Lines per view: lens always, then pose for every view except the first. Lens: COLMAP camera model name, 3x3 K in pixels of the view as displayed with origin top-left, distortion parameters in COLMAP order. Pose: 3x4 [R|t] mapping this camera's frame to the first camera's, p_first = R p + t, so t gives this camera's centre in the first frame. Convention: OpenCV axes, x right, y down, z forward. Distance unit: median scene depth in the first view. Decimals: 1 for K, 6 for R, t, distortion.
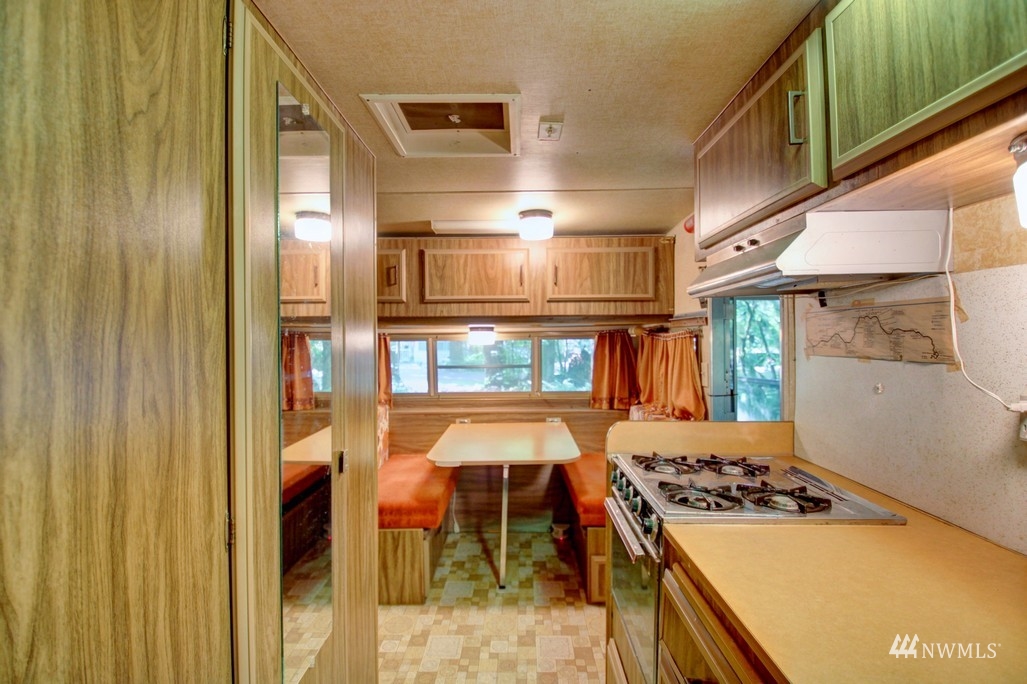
lens RADIAL K [[479.9, 0, 512.2], [0, 479.9, 342.2], [0, 0, 1]] dist [-0.018137, -0.004569]
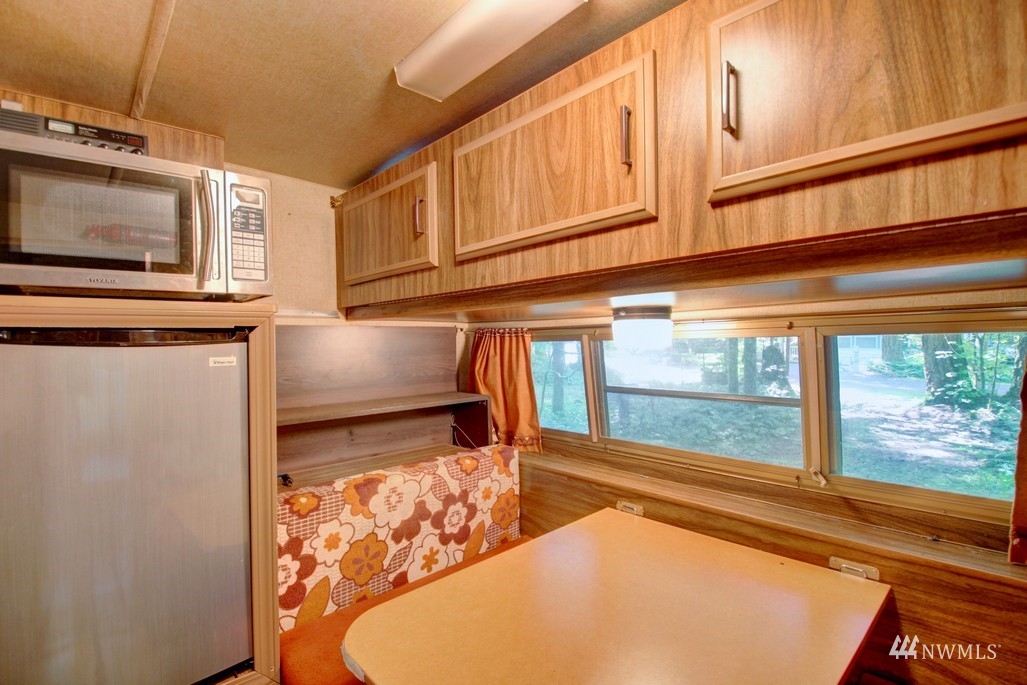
lens RADIAL K [[479.9, 0, 509.2], [0, 479.9, 343.8], [0, 0, 1]] dist [-0.018137, -0.004569]
pose [[0.681024, -0.001868, -0.732259, 0.200983], [0.012152, 0.999888, 0.008752, -0.005095], [0.732160, -0.014859, 0.680970, 0.712350]]
